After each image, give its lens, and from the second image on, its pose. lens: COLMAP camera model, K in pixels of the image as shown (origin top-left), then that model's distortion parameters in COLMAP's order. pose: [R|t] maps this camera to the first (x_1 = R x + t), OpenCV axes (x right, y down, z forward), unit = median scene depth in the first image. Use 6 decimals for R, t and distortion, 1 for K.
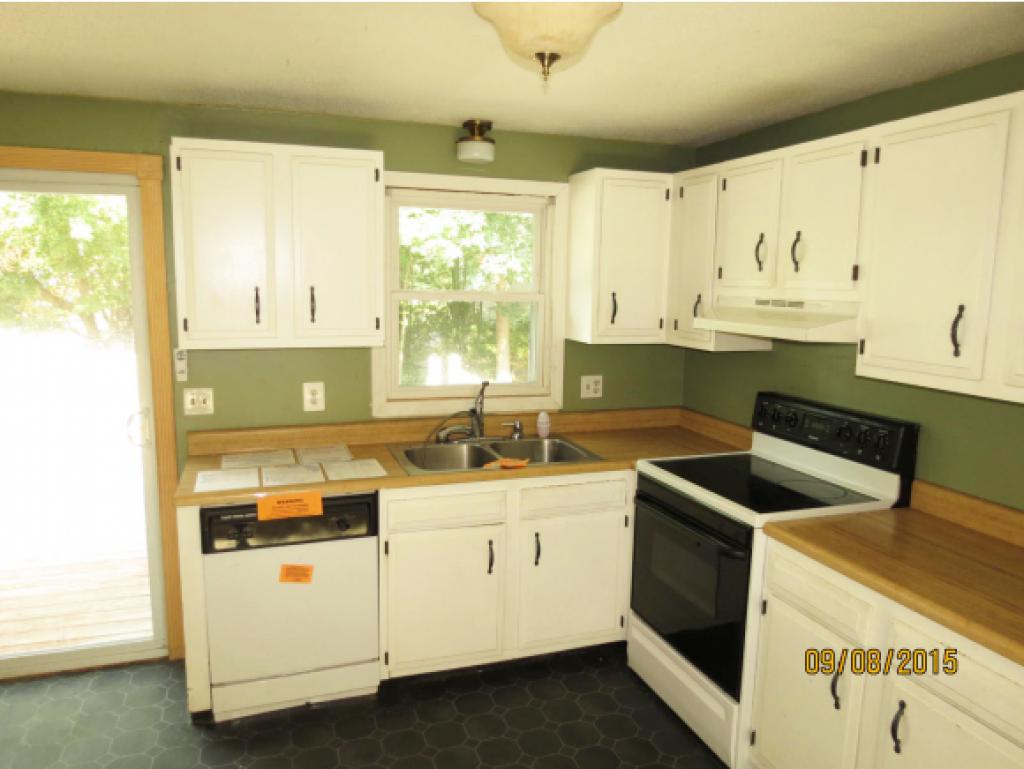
lens RADIAL K [[723.4, 0, 512.0], [0, 723.4, 384.5], [0, 0, 1]] dist [-0.026806, 0.004863]
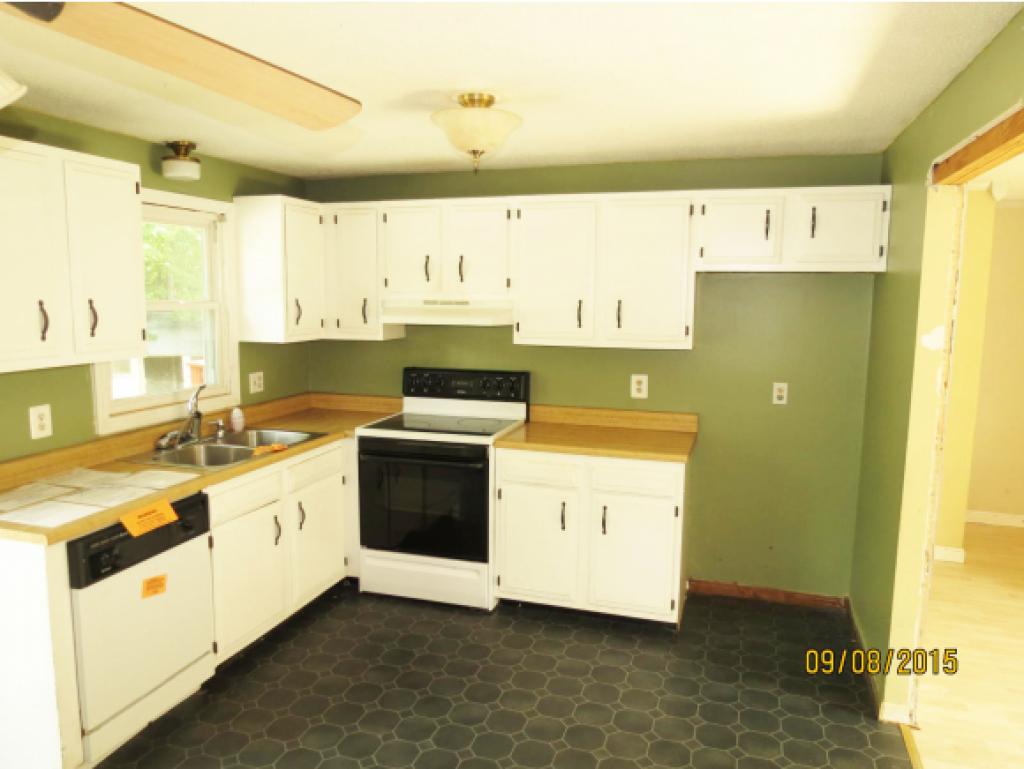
lens RADIAL K [[729.0, 0, 500.3], [0, 729.0, 382.6], [0, 0, 1]] dist [-0.026559, 0.000097]
pose [[0.619014, -0.111637, 0.777405, -0.678984], [0.116896, 0.991917, 0.049362, -0.010002], [-0.776632, 0.060320, 0.627060, -0.018173]]
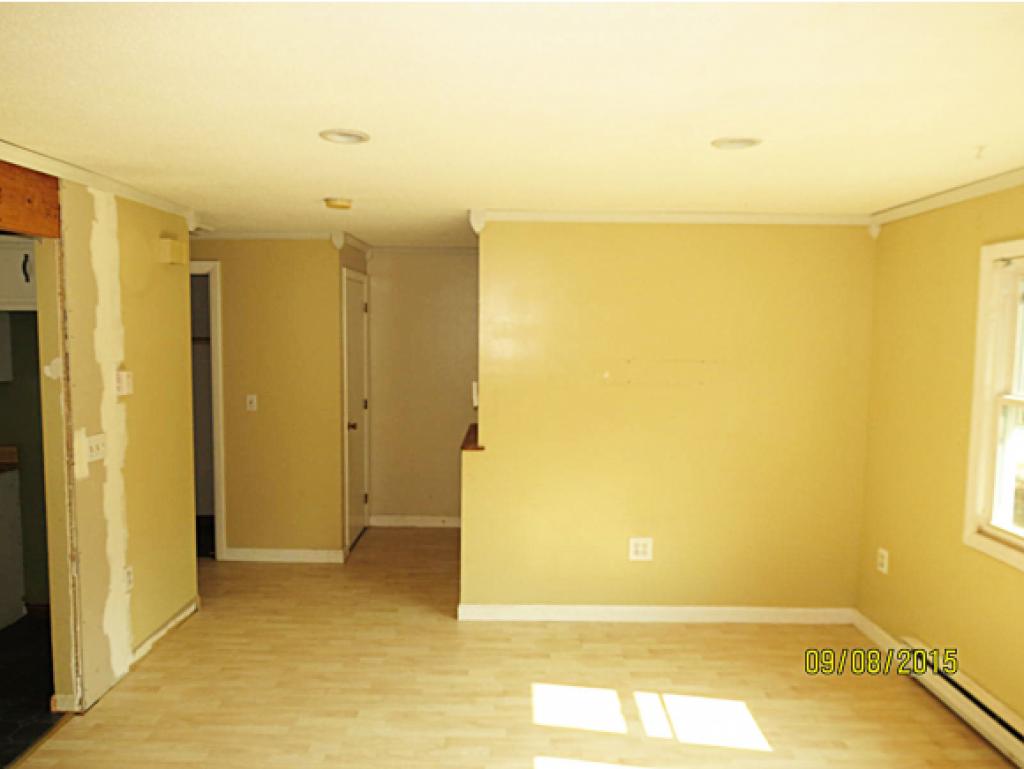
lens RADIAL K [[723.4, 0, 512.0], [0, 723.4, 384.5], [0, 0, 1]] dist [-0.026806, 0.004863]
pose [[0.339861, -0.091624, 0.936002, -0.385130], [0.140726, 0.988993, 0.045714, 0.110373], [-0.929888, 0.116184, 0.349014, -0.849773]]
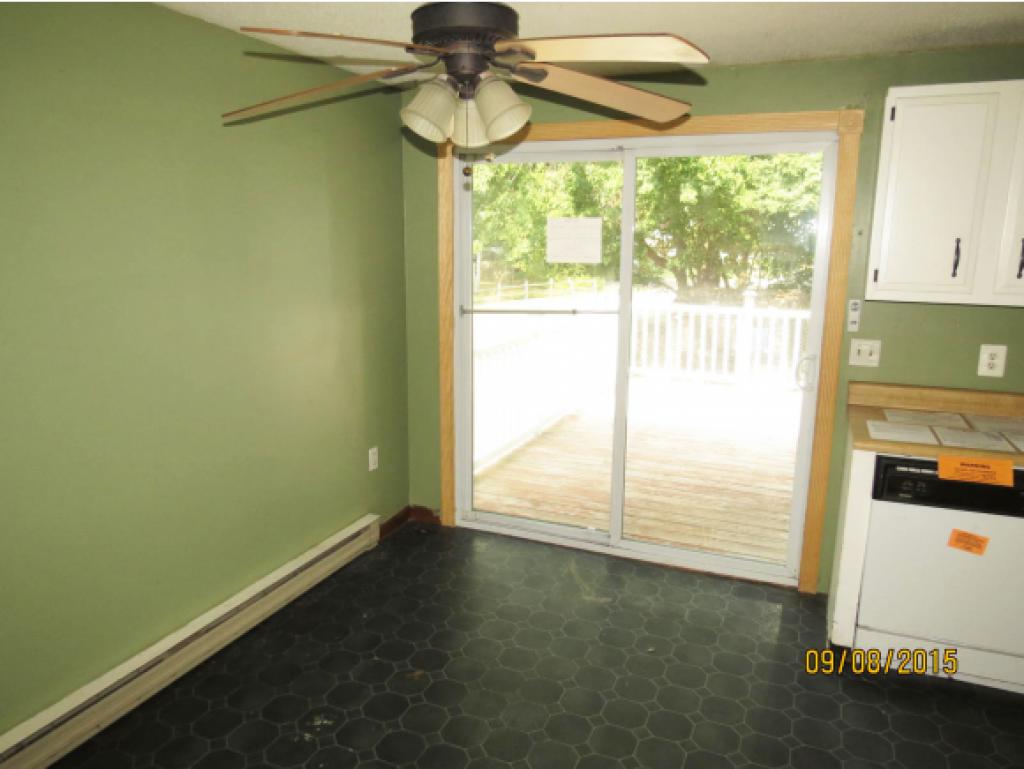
lens RADIAL K [[729.0, 0, 500.3], [0, 729.0, 382.6], [0, 0, 1]] dist [-0.026559, 0.000097]
pose [[0.733024, 0.125851, -0.668459, -0.130023], [-0.094619, 0.992046, 0.083015, 0.030533], [0.673590, 0.002397, 0.739102, -0.105682]]
